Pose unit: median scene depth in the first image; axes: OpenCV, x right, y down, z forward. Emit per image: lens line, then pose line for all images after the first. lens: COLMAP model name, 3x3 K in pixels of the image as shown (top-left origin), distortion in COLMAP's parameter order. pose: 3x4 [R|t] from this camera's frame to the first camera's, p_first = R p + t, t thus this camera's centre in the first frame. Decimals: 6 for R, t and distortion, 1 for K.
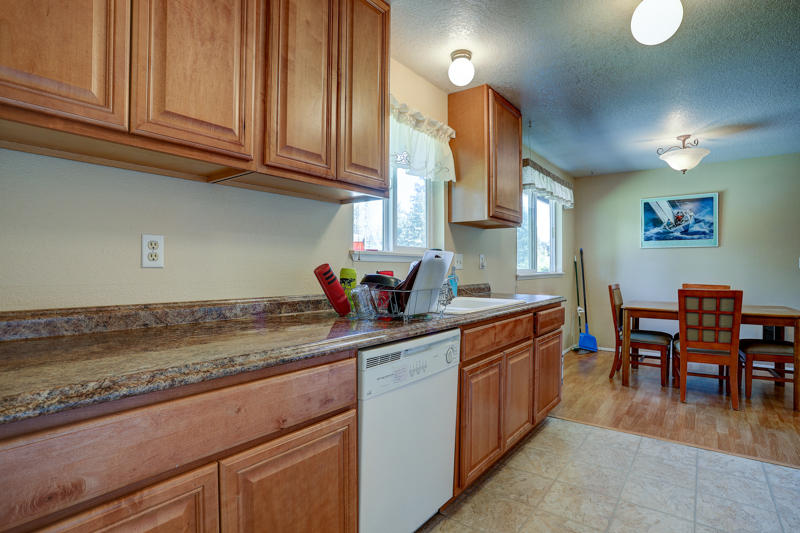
lens RADIAL K [[417.5, 0, 398.7], [0, 417.5, 266.0], [0, 0, 1]] dist [-0.028400, 0.004074]
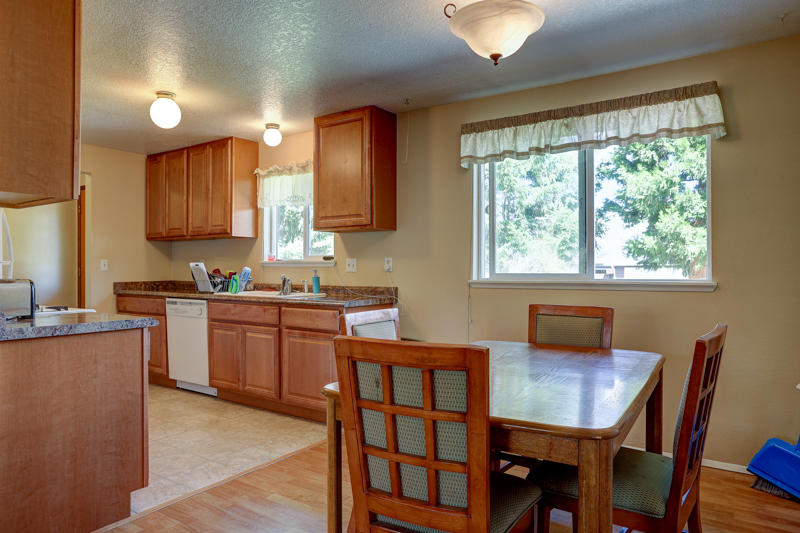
lens RADIAL K [[553.7, 0, 399.3], [0, 553.7, 266.5], [0, 0, 1]] dist [-0.002853, -0.001603]
pose [[0.006645, 0.003292, -0.999973, 2.301330], [0.003953, 0.999987, 0.003318, -0.014301], [0.999970, -0.003975, 0.006632, 1.573708]]
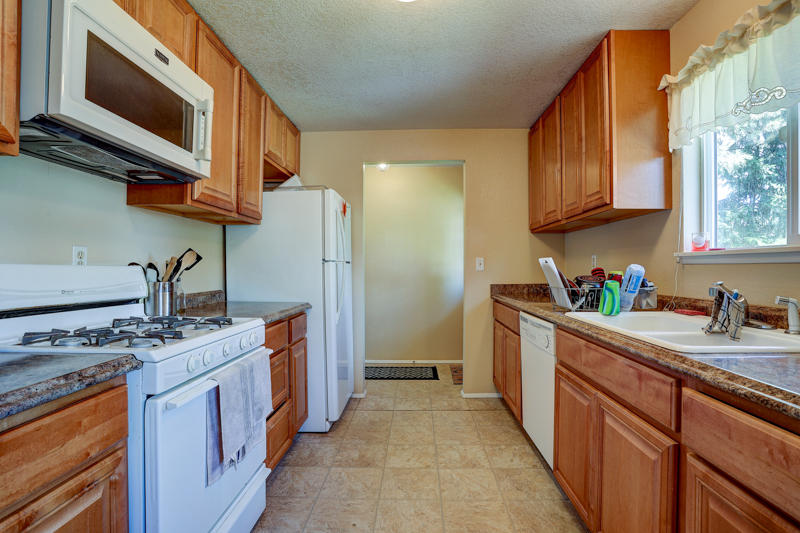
lens RADIAL K [[399.2, 0, 399.8], [0, 399.2, 267.1], [0, 0, 1]] dist [-0.023374, 0.004775]
pose [[-0.823143, 0.005564, -0.567807, 0.903562], [0.009751, 0.999943, -0.004337, -0.002091], [0.567750, -0.009106, -0.823150, 1.363197]]
